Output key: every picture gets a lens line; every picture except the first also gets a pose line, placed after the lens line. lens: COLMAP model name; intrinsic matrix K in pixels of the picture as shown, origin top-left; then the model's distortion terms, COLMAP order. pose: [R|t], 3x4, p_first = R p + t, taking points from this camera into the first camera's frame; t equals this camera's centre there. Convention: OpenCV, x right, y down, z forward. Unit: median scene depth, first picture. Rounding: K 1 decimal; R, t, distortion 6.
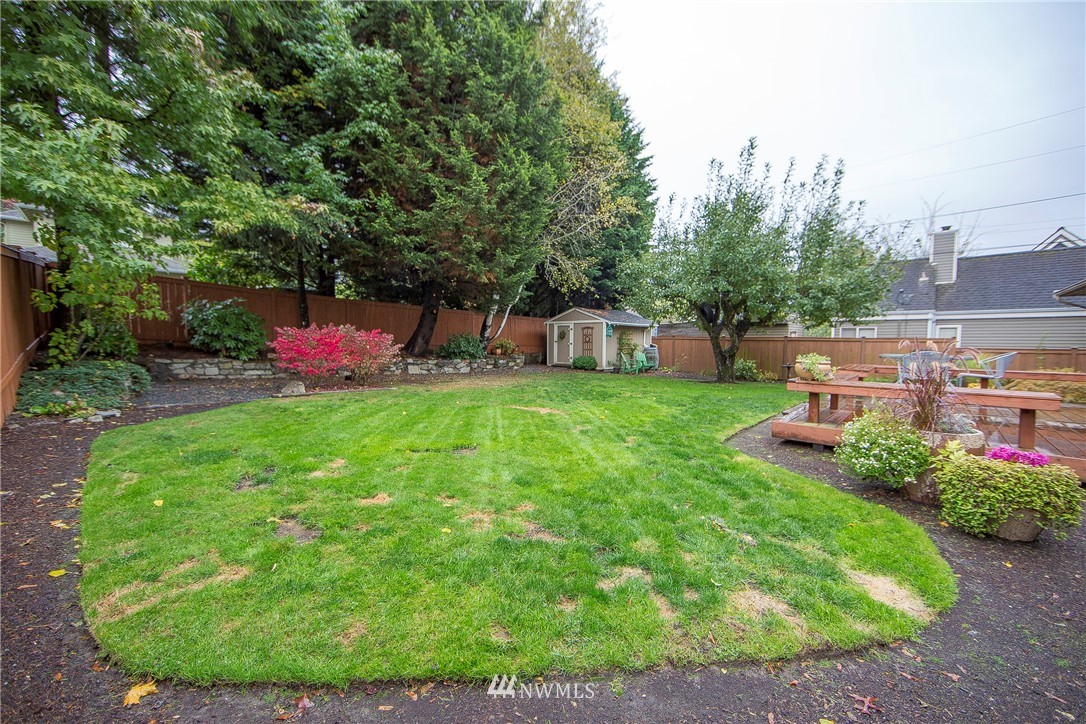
lens RADIAL K [[426.4, 0, 543.0], [0, 426.4, 360.7], [0, 0, 1]] dist [-0.011348, 0.001866]
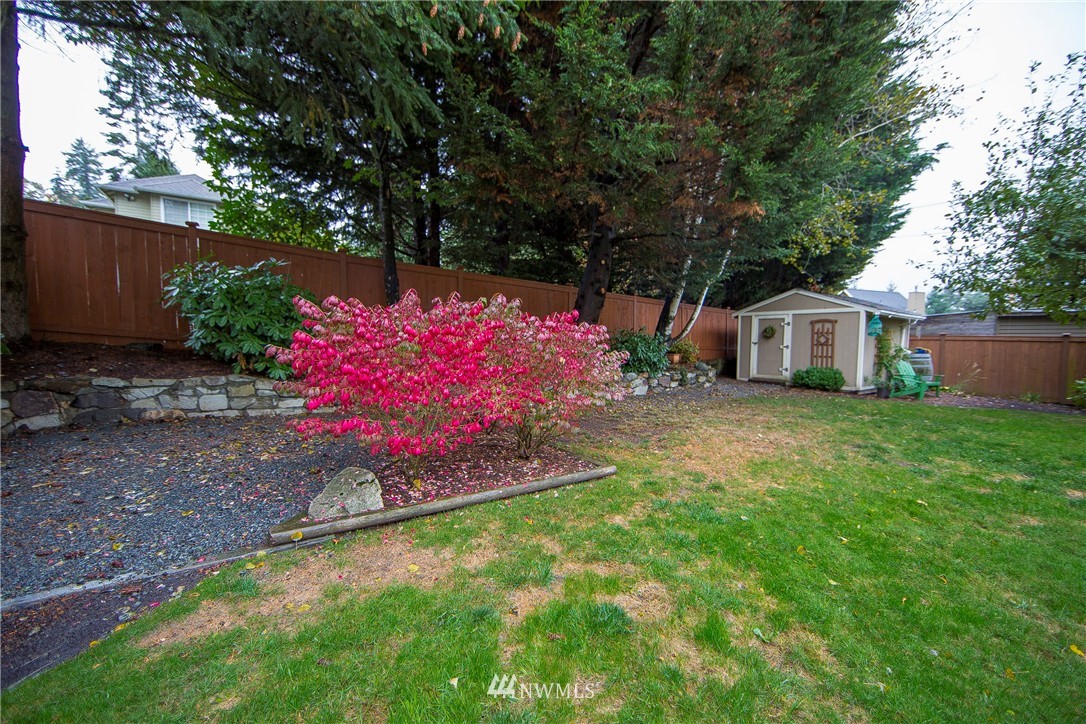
lens RADIAL K [[426.4, 0, 543.9], [0, 426.4, 361.7], [0, 0, 1]] dist [-0.011348, 0.001866]
pose [[0.983550, 0.012618, -0.180195, -0.196954], [-0.012399, 0.999920, 0.002339, -0.017146], [0.180210, -0.000066, 0.983628, 0.362045]]
